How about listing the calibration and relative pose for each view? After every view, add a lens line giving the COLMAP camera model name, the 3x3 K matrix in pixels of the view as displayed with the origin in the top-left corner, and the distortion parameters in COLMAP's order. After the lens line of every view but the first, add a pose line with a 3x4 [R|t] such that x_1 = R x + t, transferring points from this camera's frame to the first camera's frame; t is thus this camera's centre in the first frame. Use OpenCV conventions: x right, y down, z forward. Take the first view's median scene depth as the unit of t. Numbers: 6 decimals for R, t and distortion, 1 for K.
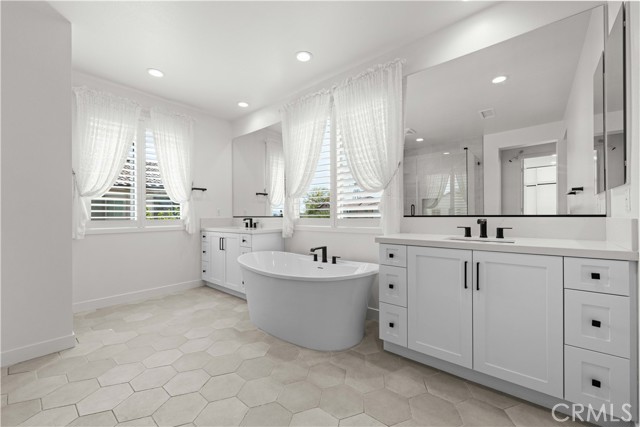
lens RADIAL K [[259.0, 0, 321.3], [0, 259.0, 214.4], [0, 0, 1]] dist [0.002517, -0.001749]
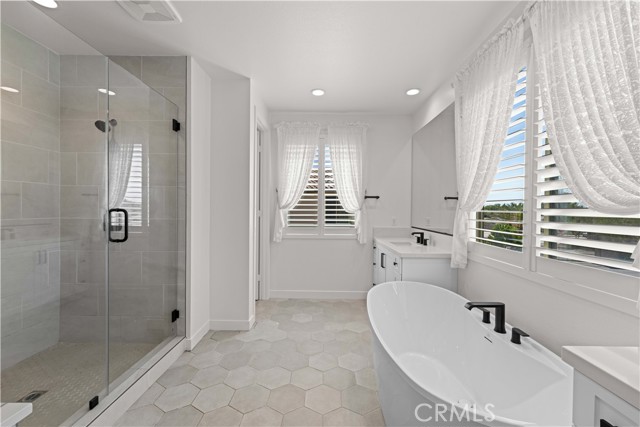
lens RADIAL K [[259.0, 0, 318.9], [0, 259.0, 210.8], [0, 0, 1]] dist [0.002517, -0.001749]
pose [[0.634491, 0.017284, -0.772737, 0.175187], [-0.009859, 0.999850, 0.014268, -0.074238], [0.772867, -0.001435, 0.634566, 0.309232]]
